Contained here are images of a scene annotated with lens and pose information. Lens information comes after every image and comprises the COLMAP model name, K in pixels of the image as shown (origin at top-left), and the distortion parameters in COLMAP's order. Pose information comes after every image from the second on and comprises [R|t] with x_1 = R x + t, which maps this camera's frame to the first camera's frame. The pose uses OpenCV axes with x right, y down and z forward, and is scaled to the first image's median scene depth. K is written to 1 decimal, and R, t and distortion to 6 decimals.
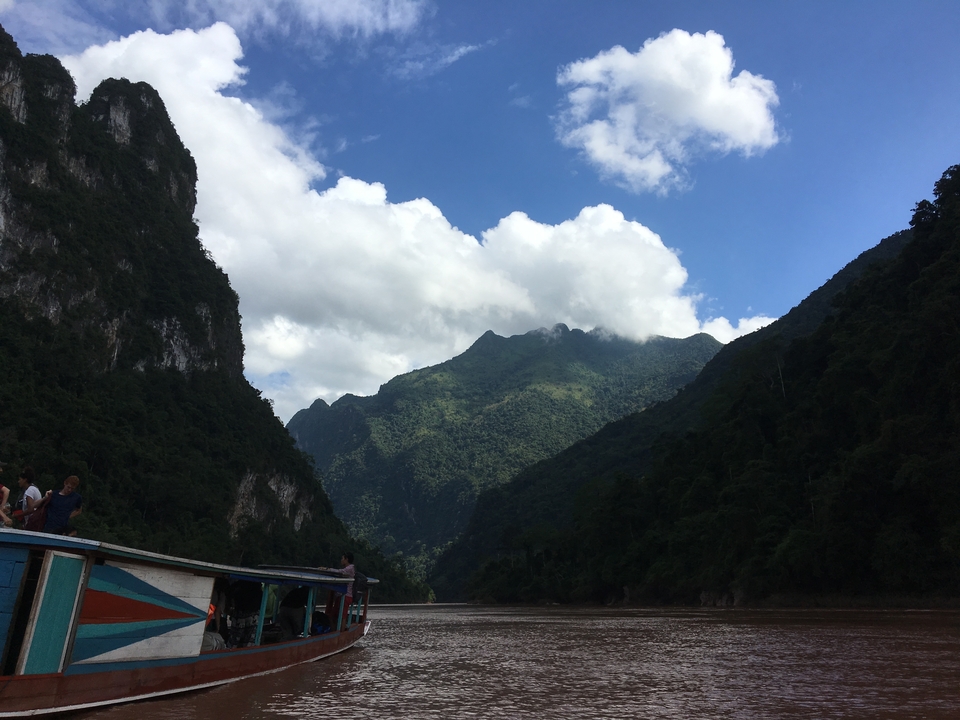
lens RADIAL K [[760.9, 0, 480.0], [0, 760.9, 360.0], [0, 0, 1]] dist [0.004316, -0.002516]
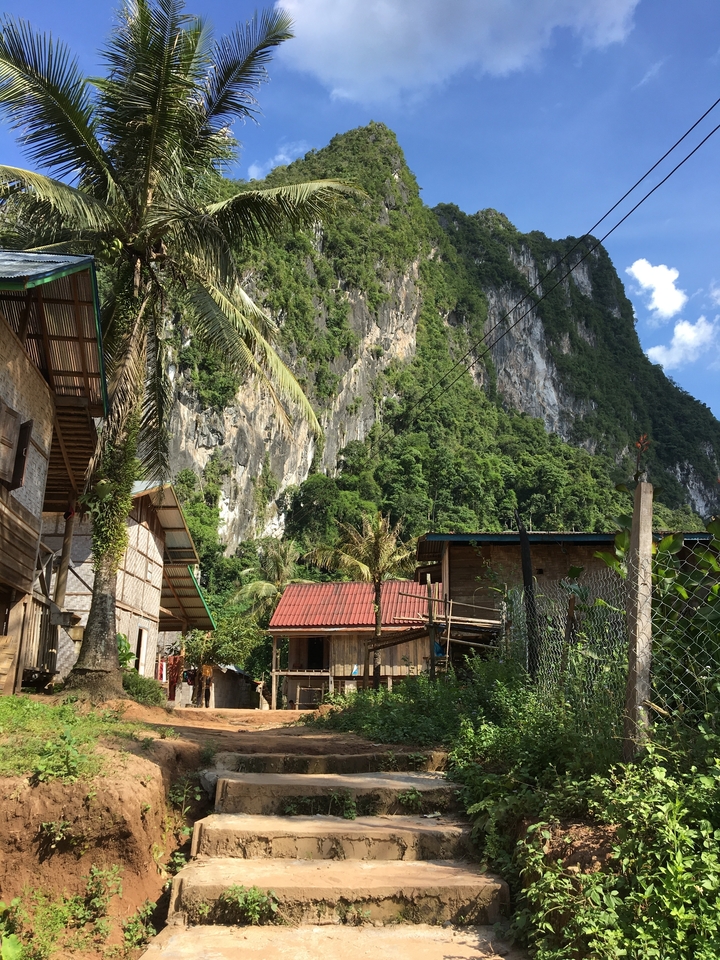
lens RADIAL K [[760.9, 0, 360.0], [0, 760.9, 480.0], [0, 0, 1]] dist [0.004316, -0.002516]
pose [[0.874373, -0.147058, -0.462435, -0.320586], [0.141066, 0.988849, -0.047735, -0.044678], [0.464298, -0.023496, 0.885368, -0.039423]]
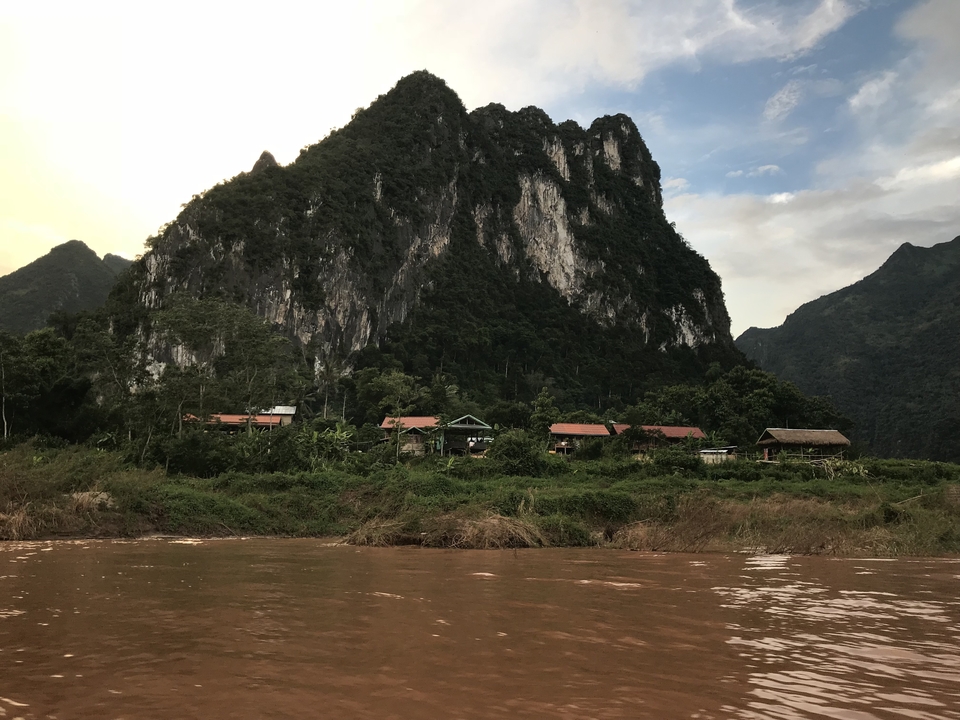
lens RADIAL K [[760.9, 0, 480.0], [0, 760.9, 360.0], [0, 0, 1]] dist [0.004316, -0.002516]
pose [[0.882701, -0.088486, -0.461528, -0.123028], [0.129931, 0.989782, 0.058736, -0.081548], [0.451615, -0.111813, 0.885179, -0.263328]]
